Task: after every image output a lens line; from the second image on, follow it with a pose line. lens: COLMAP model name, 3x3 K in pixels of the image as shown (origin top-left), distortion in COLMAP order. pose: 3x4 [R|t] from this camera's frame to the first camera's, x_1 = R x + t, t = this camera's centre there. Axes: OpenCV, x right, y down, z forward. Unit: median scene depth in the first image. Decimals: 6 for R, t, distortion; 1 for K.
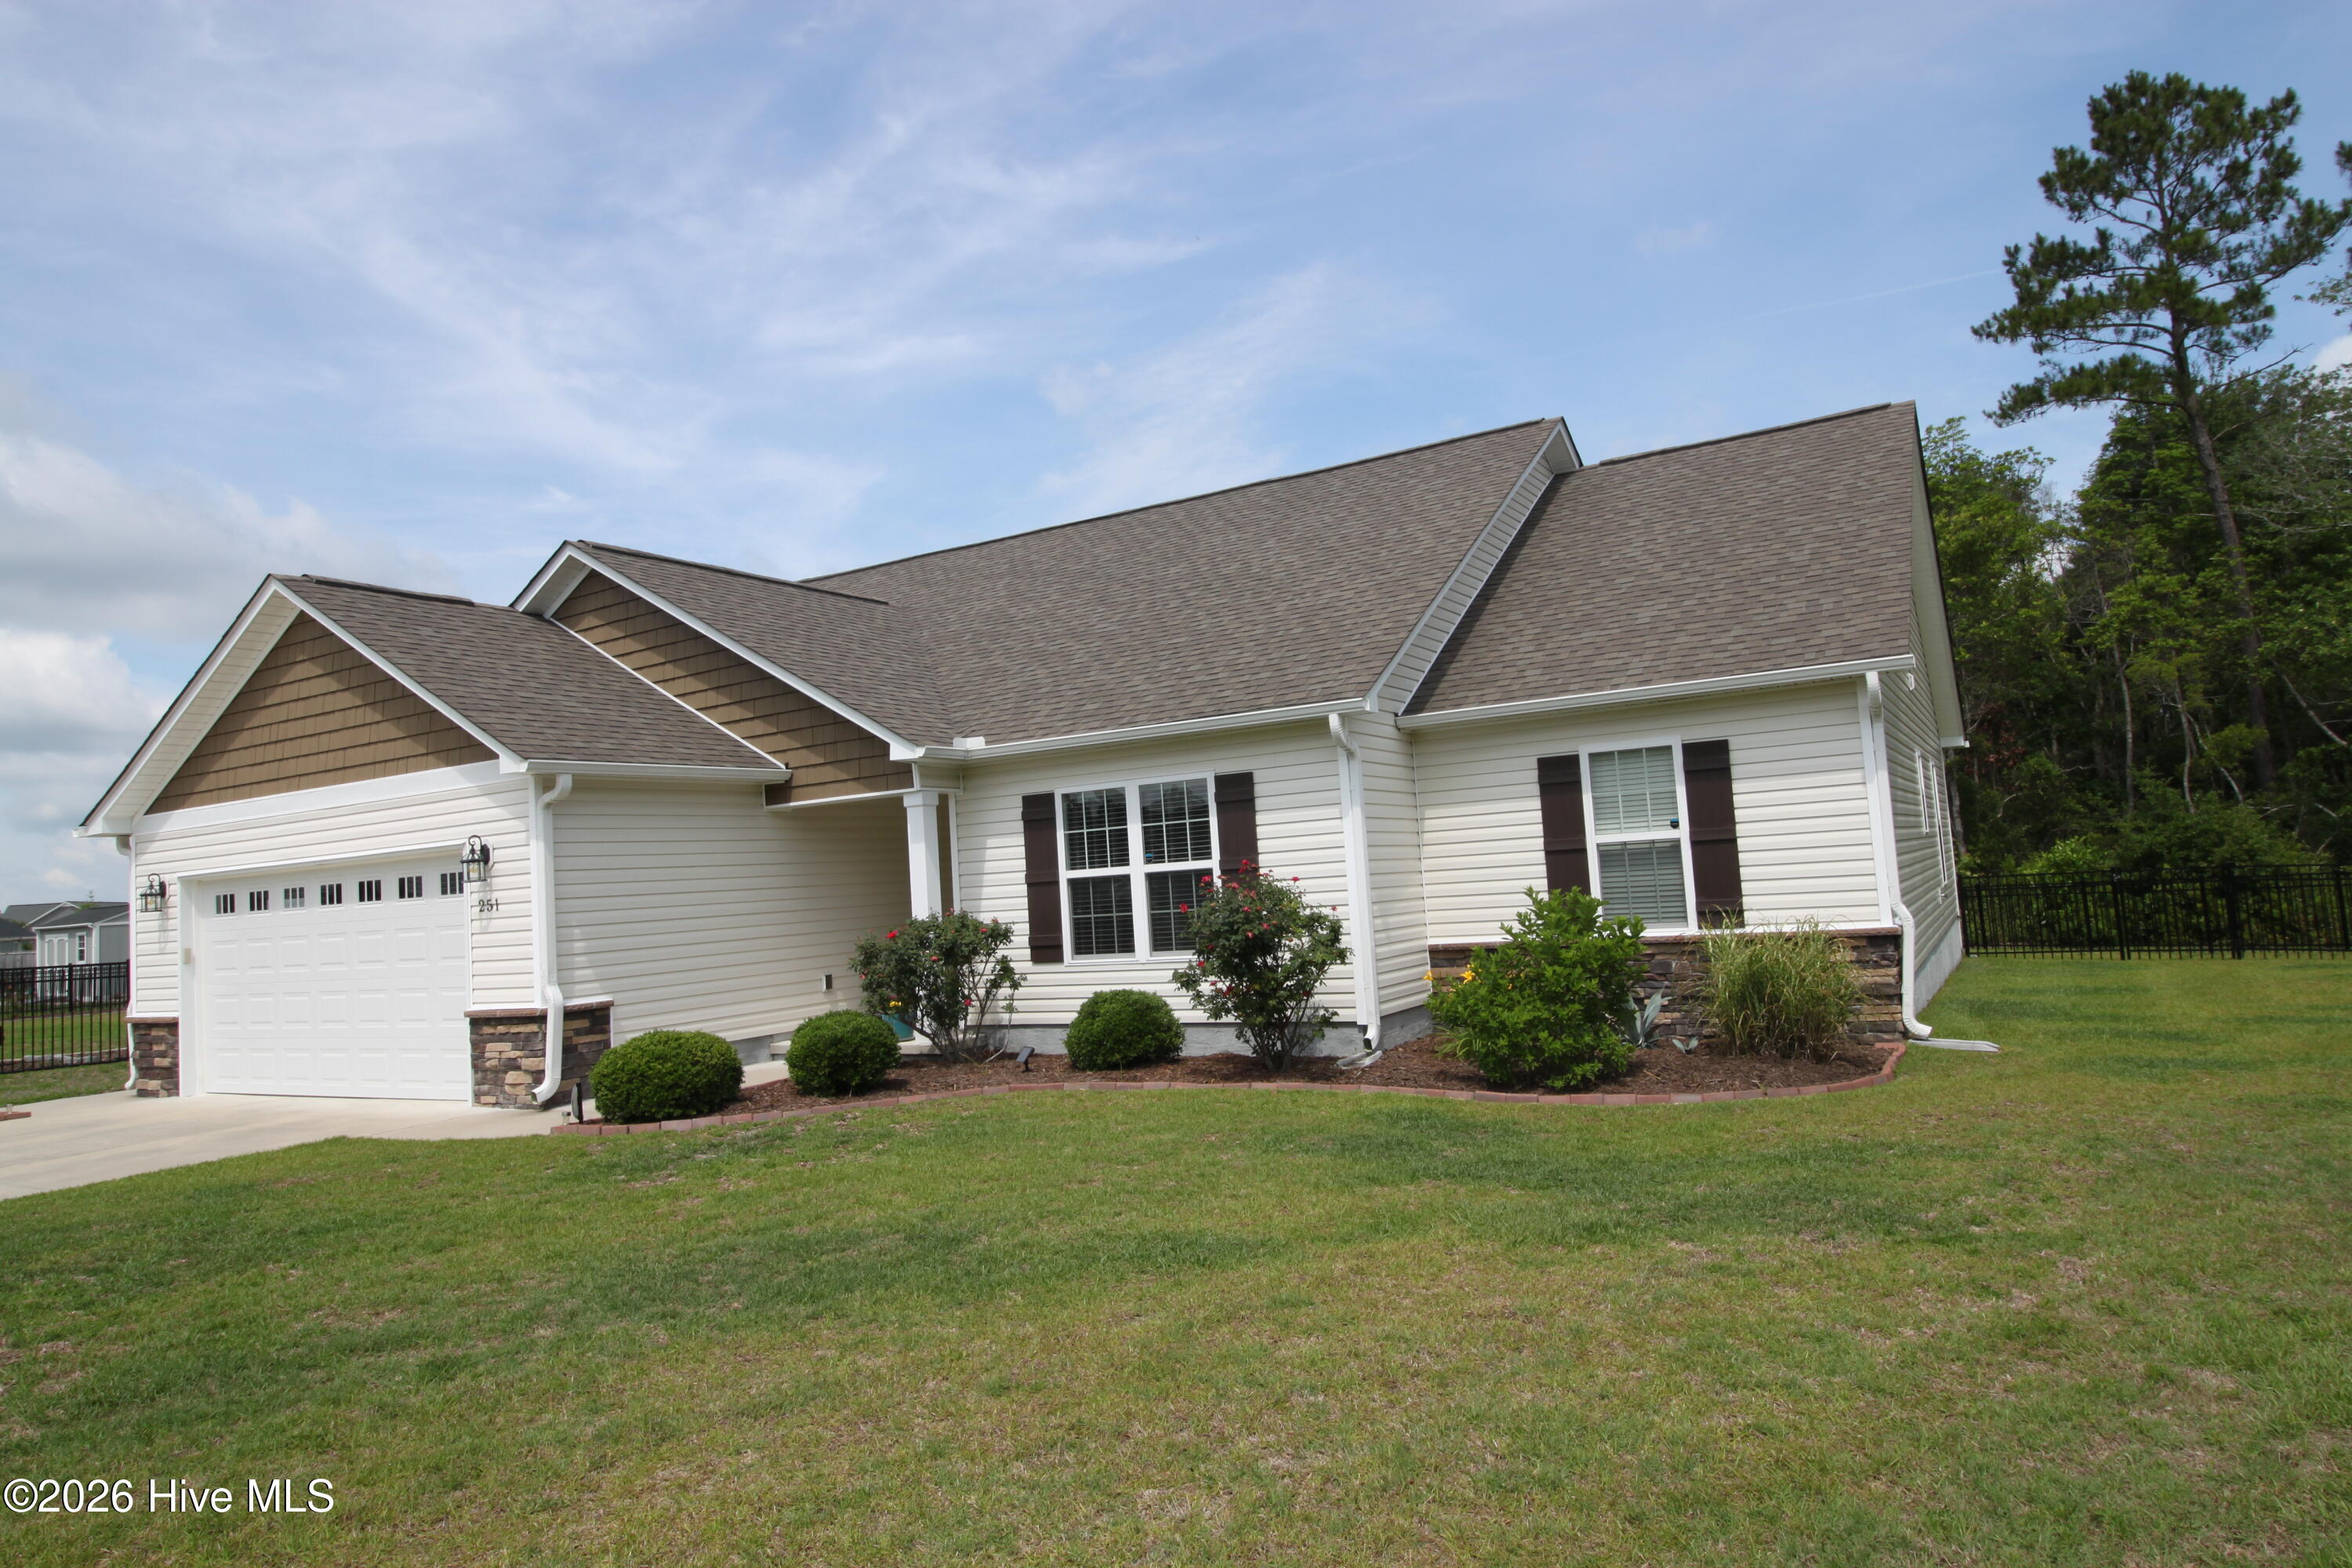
lens RADIAL K [[1471.9, 0, 1165.1], [0, 1471.9, 760.8], [0, 0, 1]] dist [0.004136, -0.006248]
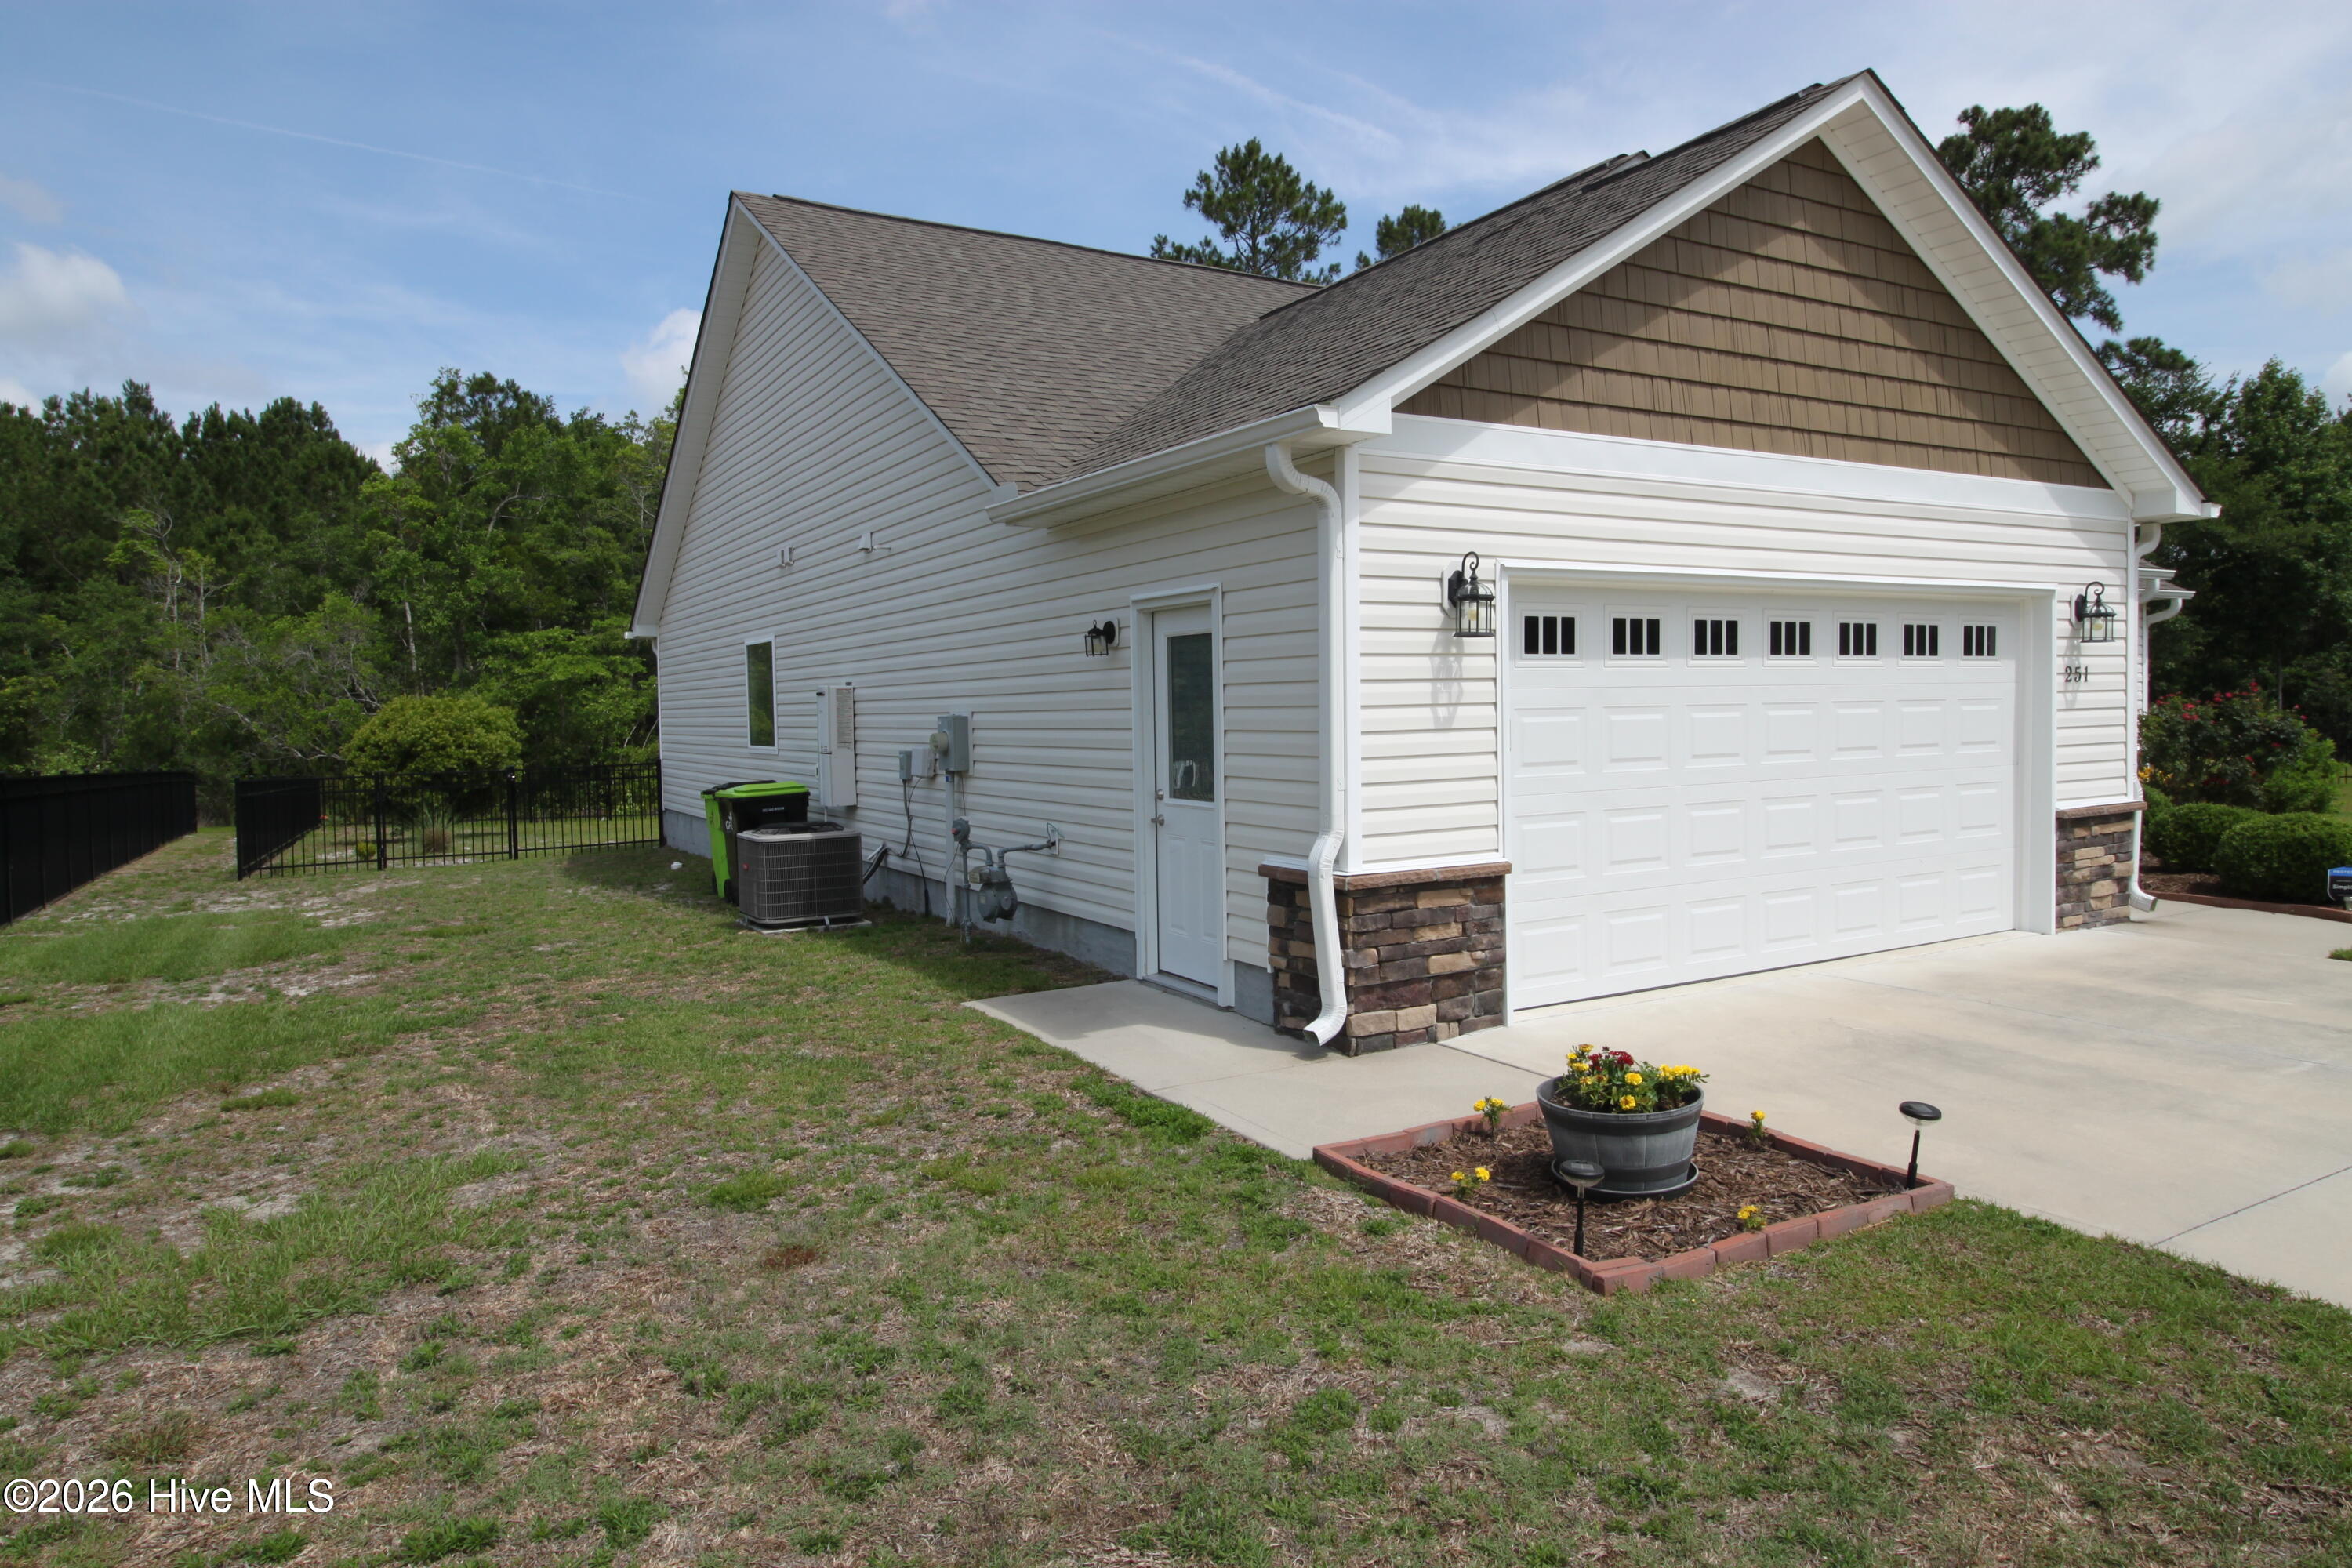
lens RADIAL K [[1471.9, 0, 1174.6], [0, 1471.9, 766.8], [0, 0, 1]] dist [0.004136, -0.006248]
pose [[0.480406, 0.022342, 0.876762, -1.316044], [-0.082620, 0.996383, 0.019880, 0.164437], [-0.873146, -0.081988, 0.480514, 1.000466]]
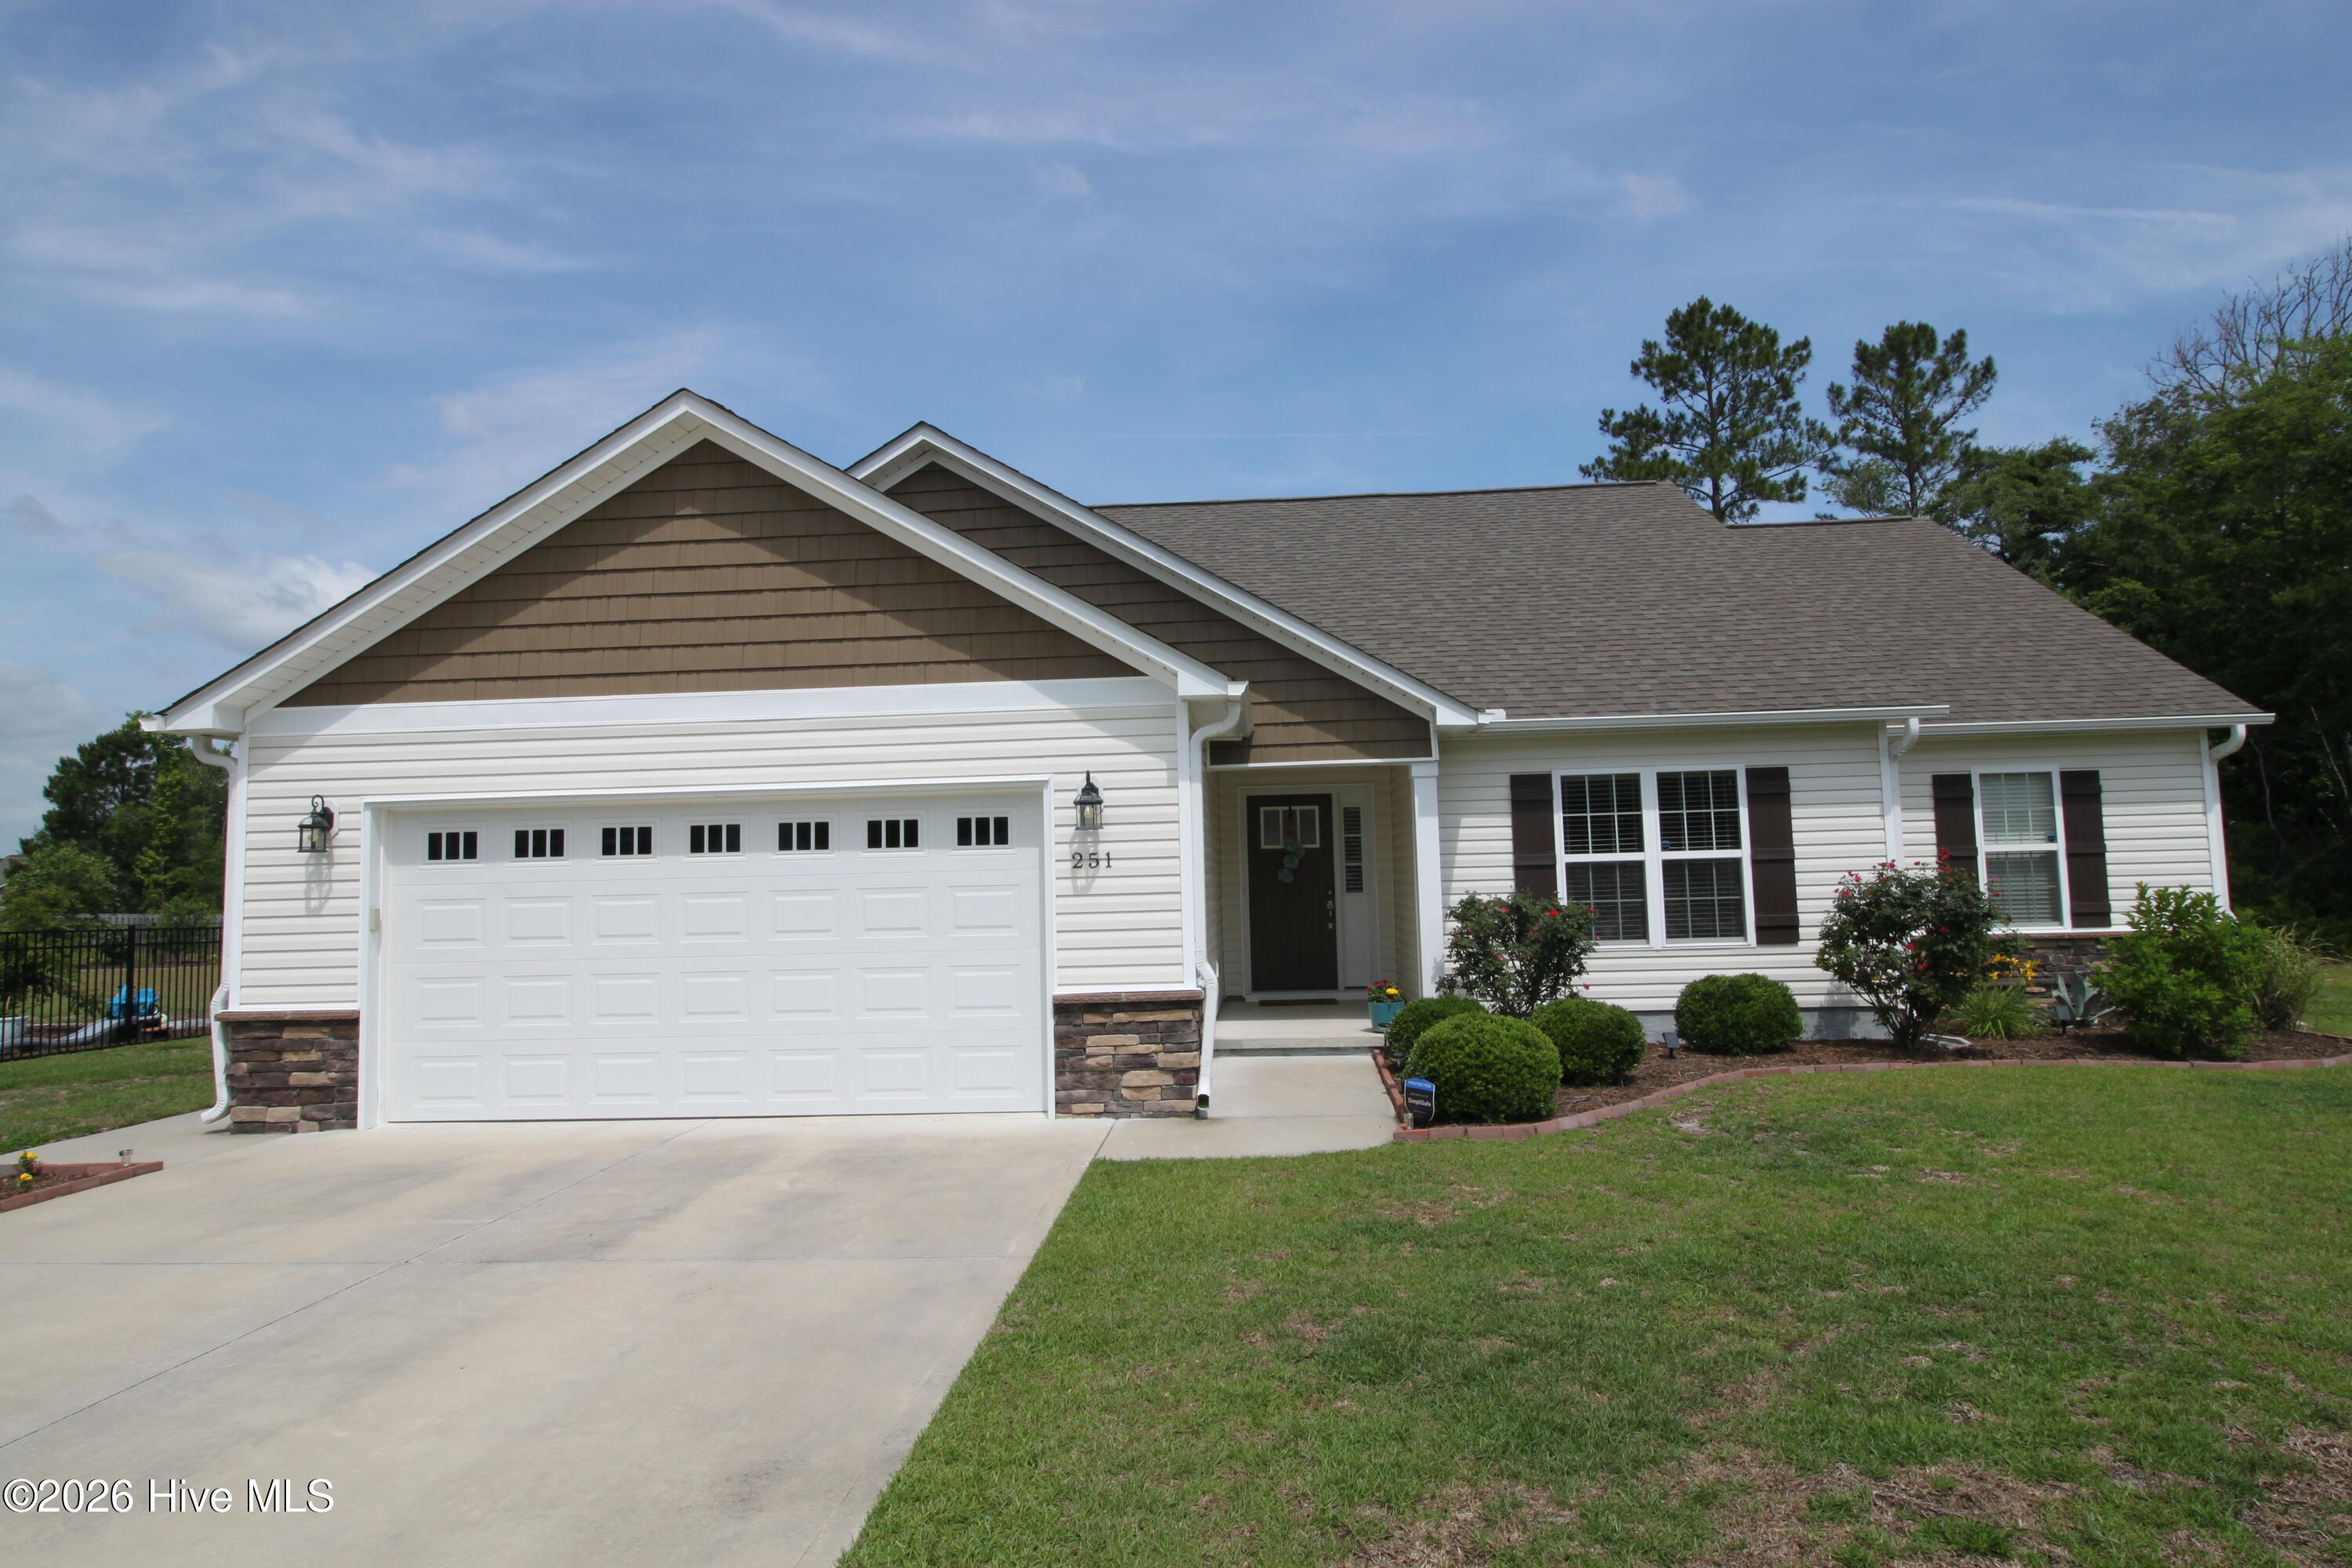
lens RADIAL K [[1355.5, 0, 1174.8], [0, 1355.5, 763.3], [0, 0, 1]] dist [0.006387, -0.001853]
pose [[0.892382, 0.078870, 0.444335, -0.718650], [-0.068879, 0.996877, -0.038614, 0.068775], [-0.445993, 0.003853, 0.895028, 0.319738]]
